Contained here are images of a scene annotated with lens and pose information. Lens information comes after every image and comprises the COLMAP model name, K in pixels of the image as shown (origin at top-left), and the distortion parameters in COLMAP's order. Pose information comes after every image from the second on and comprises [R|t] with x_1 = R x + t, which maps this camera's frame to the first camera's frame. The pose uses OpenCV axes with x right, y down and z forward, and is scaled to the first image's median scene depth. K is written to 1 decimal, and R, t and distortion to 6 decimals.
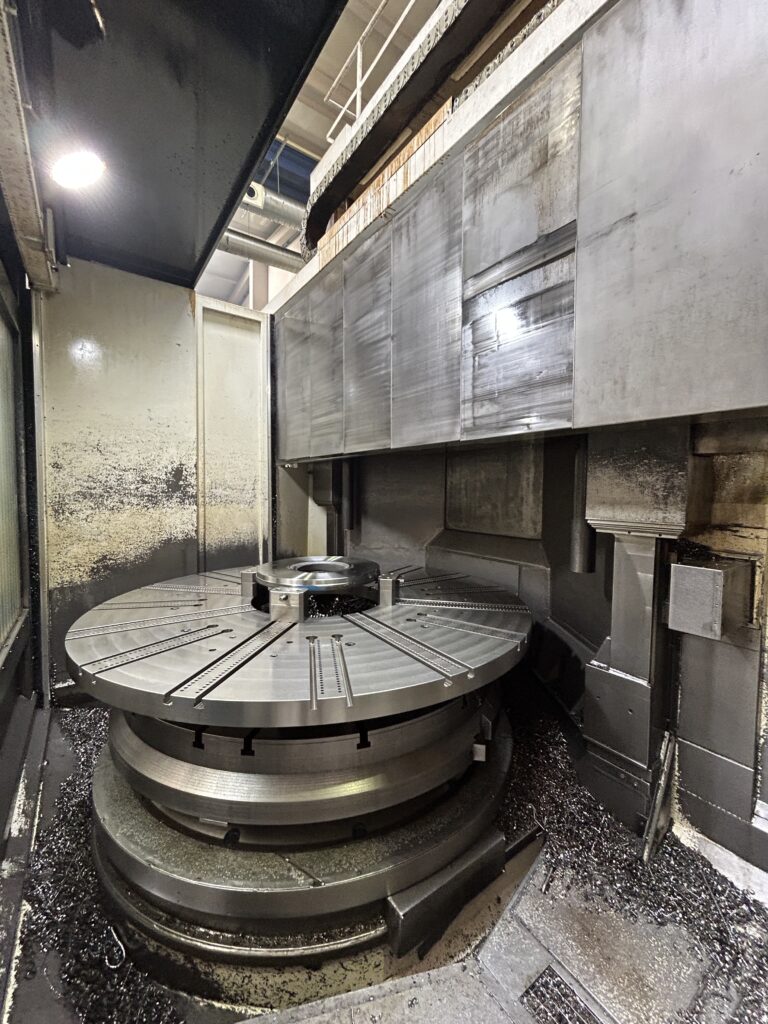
lens RADIAL K [[411.5, 0, 387.2], [0, 411.5, 507.6], [0, 0, 1]] dist [0.001008, -0.000141]
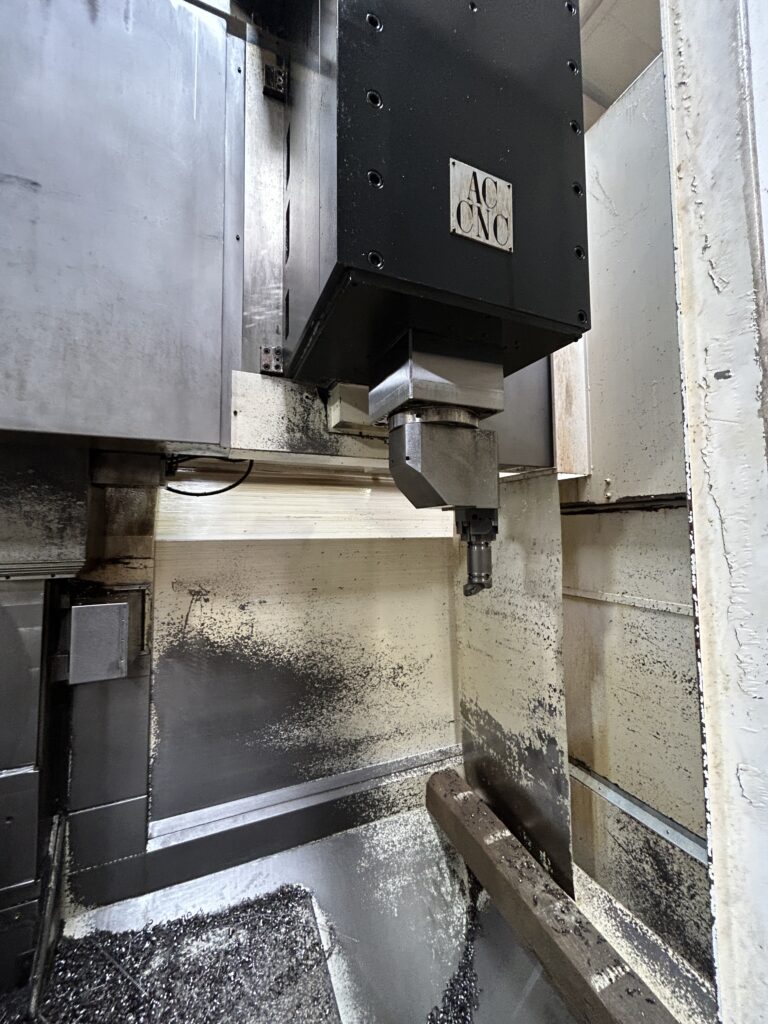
lens RADIAL K [[411.5, 0, 384.5], [0, 411.5, 508.5], [0, 0, 1]] dist [0.001008, -0.000141]
pose [[0.201921, 0.046295, 0.978307, -0.029112], [0.060028, 0.996419, -0.059542, 0.021107], [-0.977560, 0.070749, 0.198419, 0.164415]]
